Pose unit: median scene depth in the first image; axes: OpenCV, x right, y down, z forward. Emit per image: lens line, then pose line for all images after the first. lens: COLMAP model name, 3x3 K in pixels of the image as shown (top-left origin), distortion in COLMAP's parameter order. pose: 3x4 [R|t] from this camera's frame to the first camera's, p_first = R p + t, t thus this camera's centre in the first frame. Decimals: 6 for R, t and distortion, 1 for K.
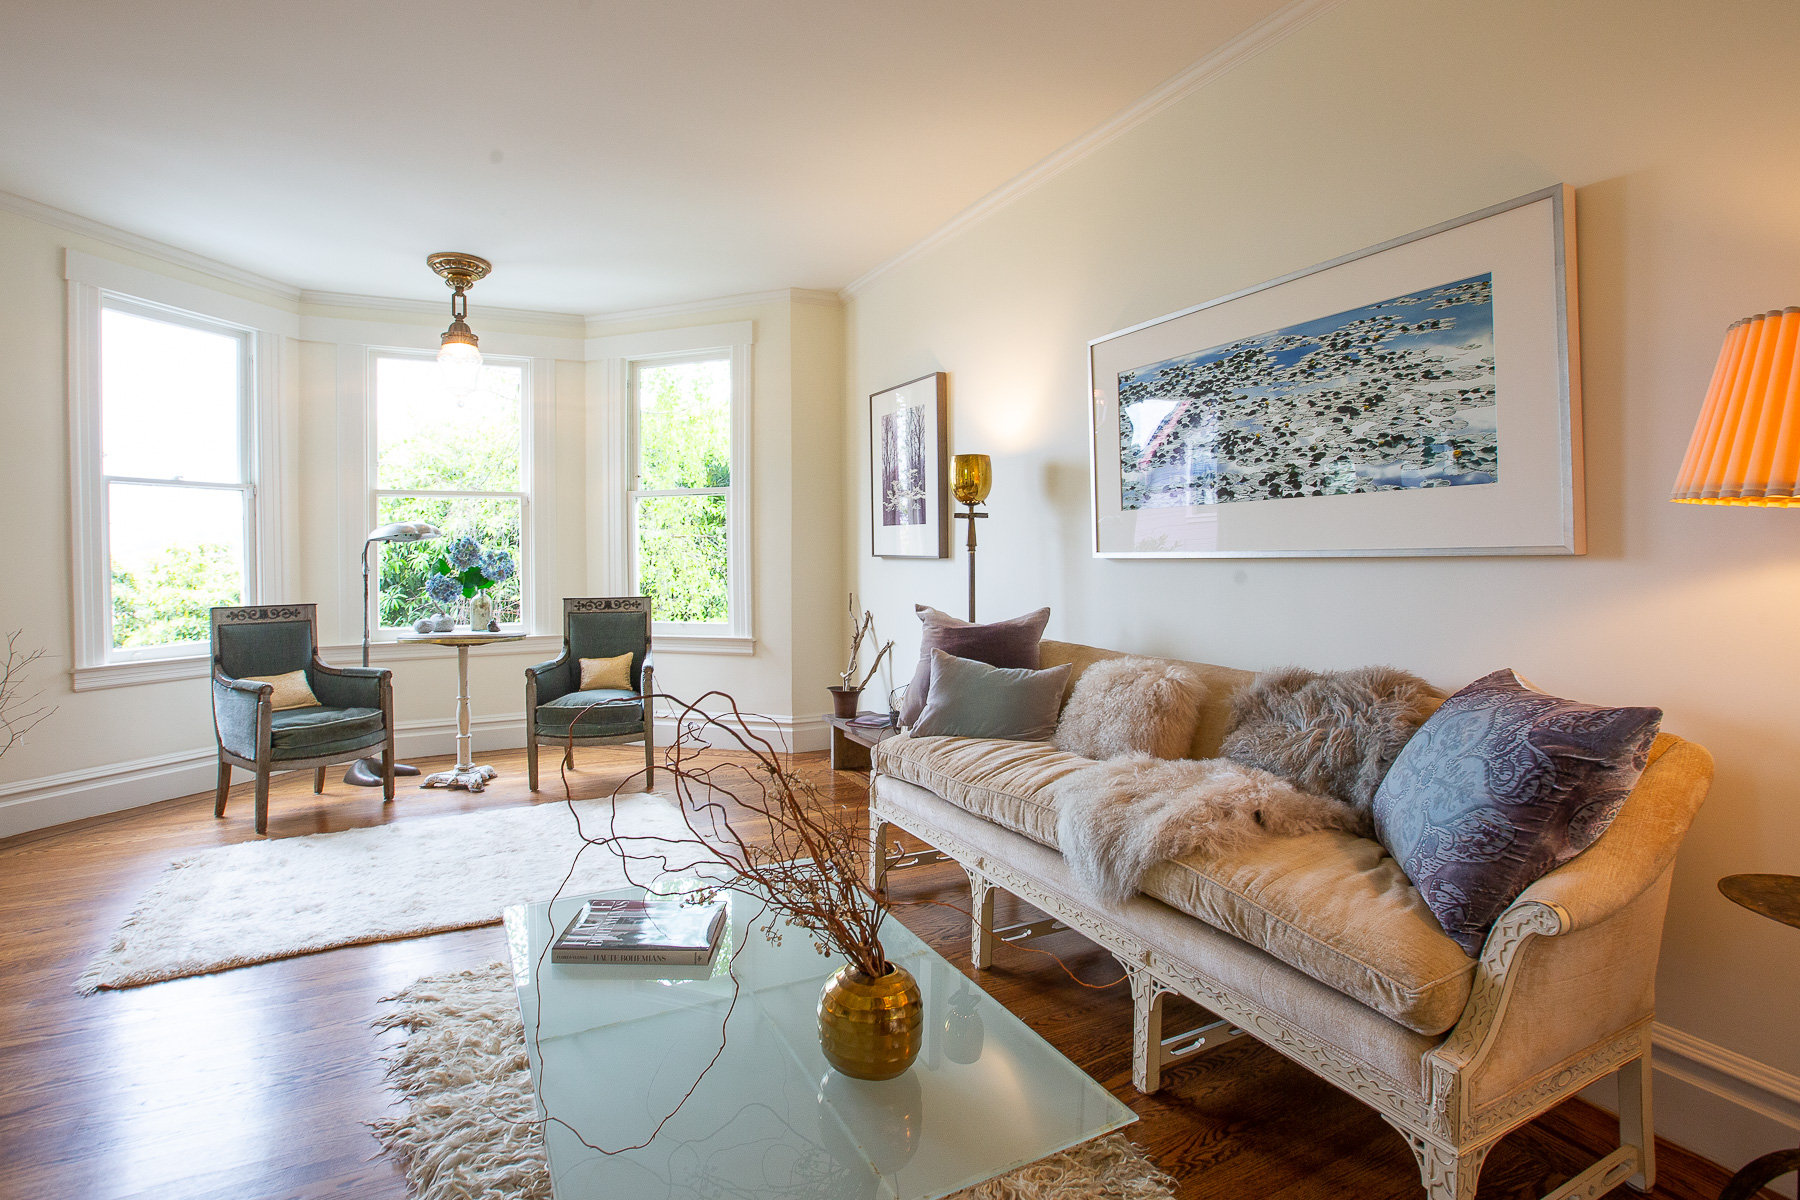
lens RADIAL K [[945.8, 0, 913.2], [0, 945.8, 549.8], [0, 0, 1]] dist [-0.056428, 0.024462]
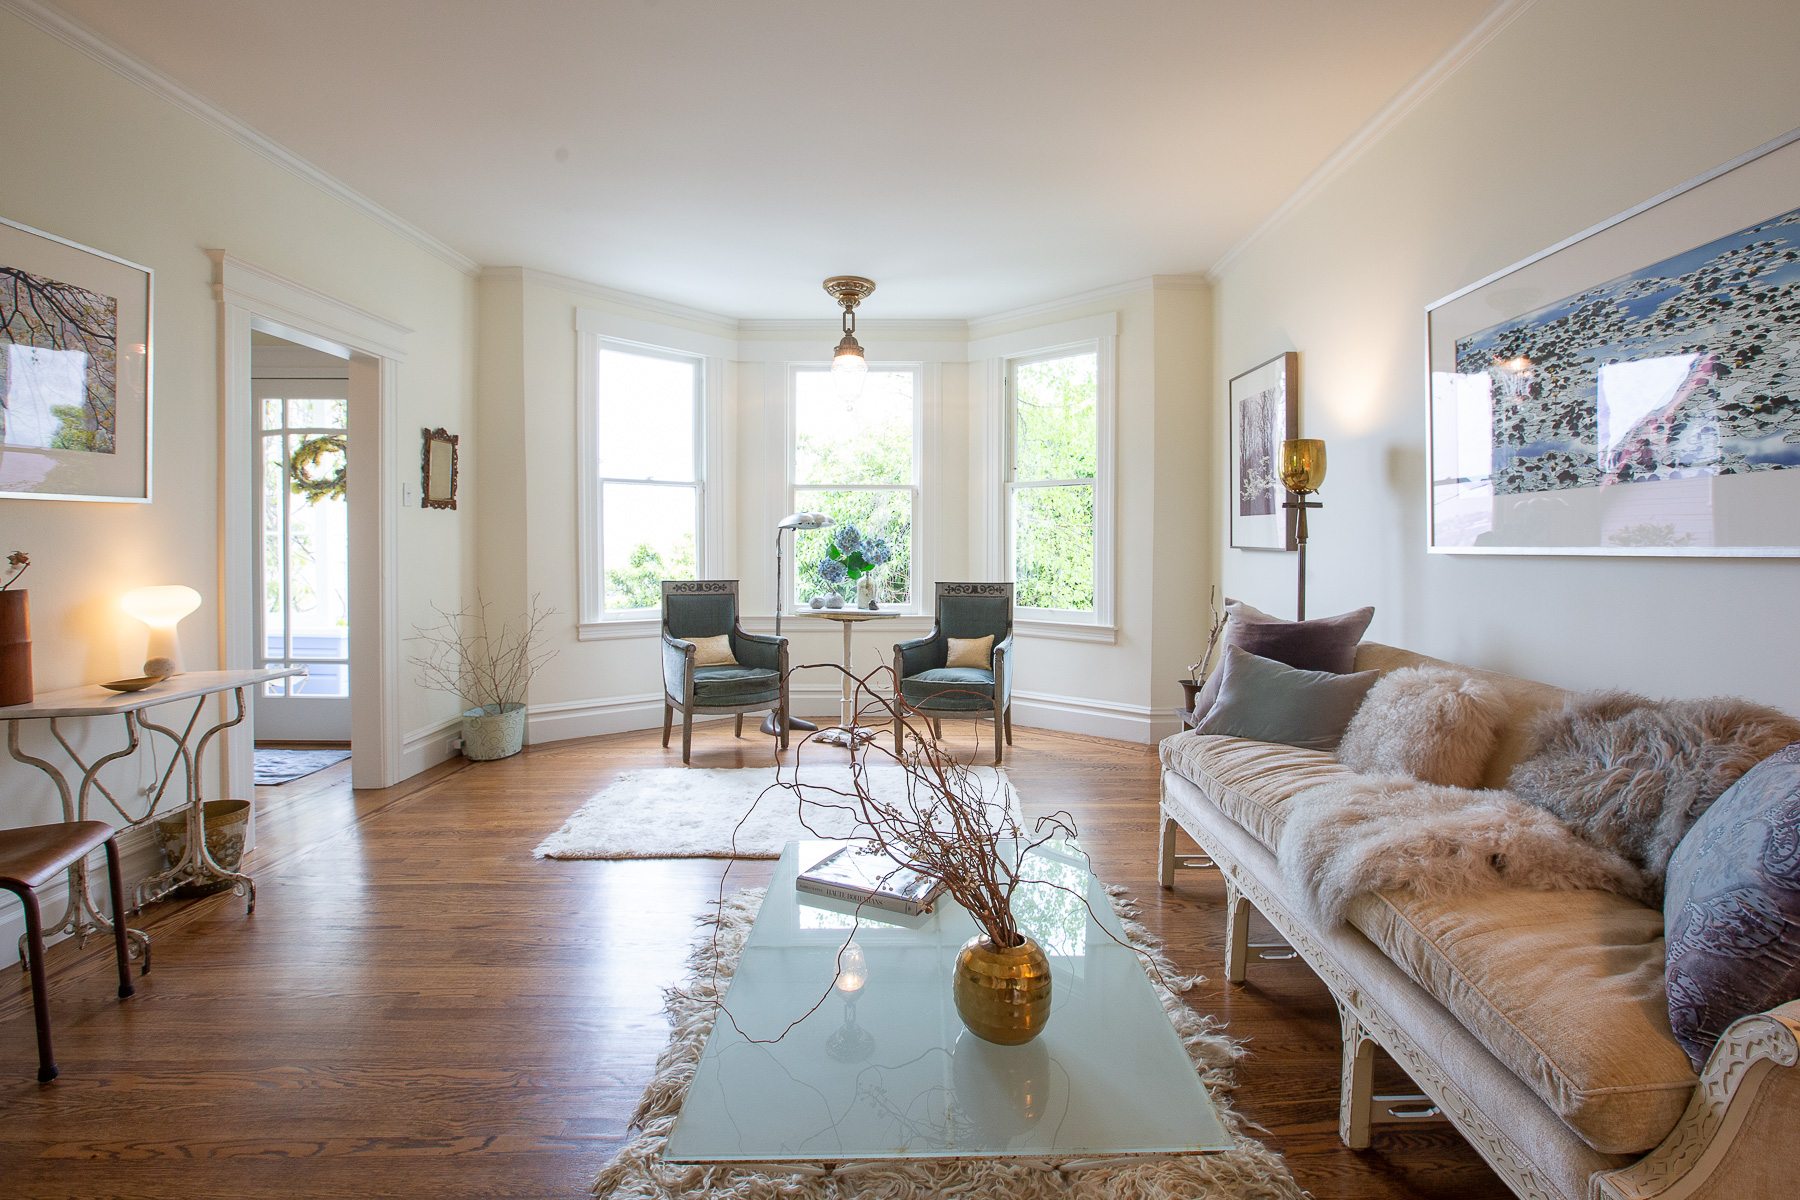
lens RADIAL K [[945.8, 0, 913.2], [0, 945.8, 549.8], [0, 0, 1]] dist [-0.056428, 0.024462]
pose [[0.891558, 0.015789, -0.452631, 0.180315], [-0.010794, 0.999849, 0.013616, -0.000973], [0.452777, -0.007254, 0.891594, 0.010895]]
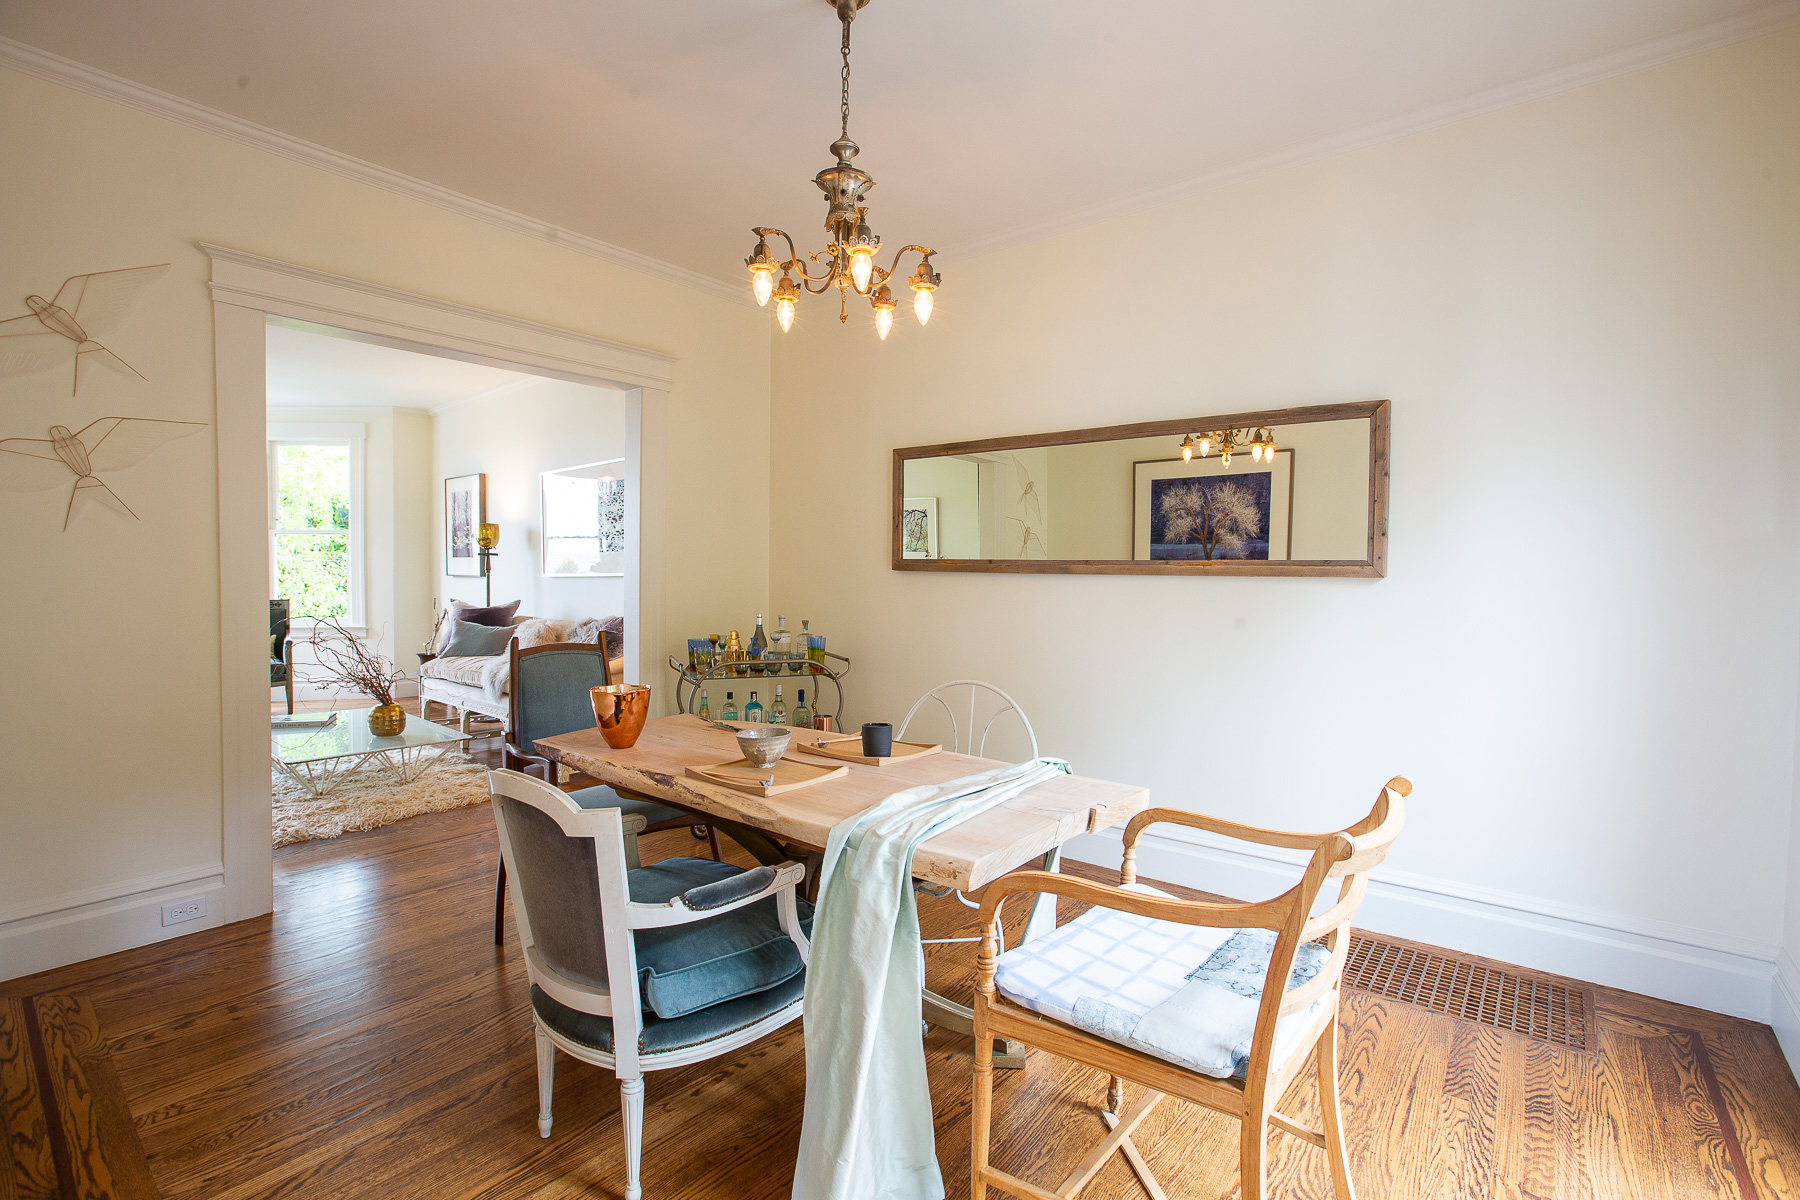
lens RADIAL K [[848.3, 0, 900.0], [0, 848.3, 600.0], [0, 0, 1]] dist [-0.029044, 0.000113]
pose [[0.930028, 0.005399, 0.367449, 0.278157], [-0.014850, 0.999628, 0.022897, 0.006989], [-0.367189, -0.026752, 0.929762, -1.192158]]
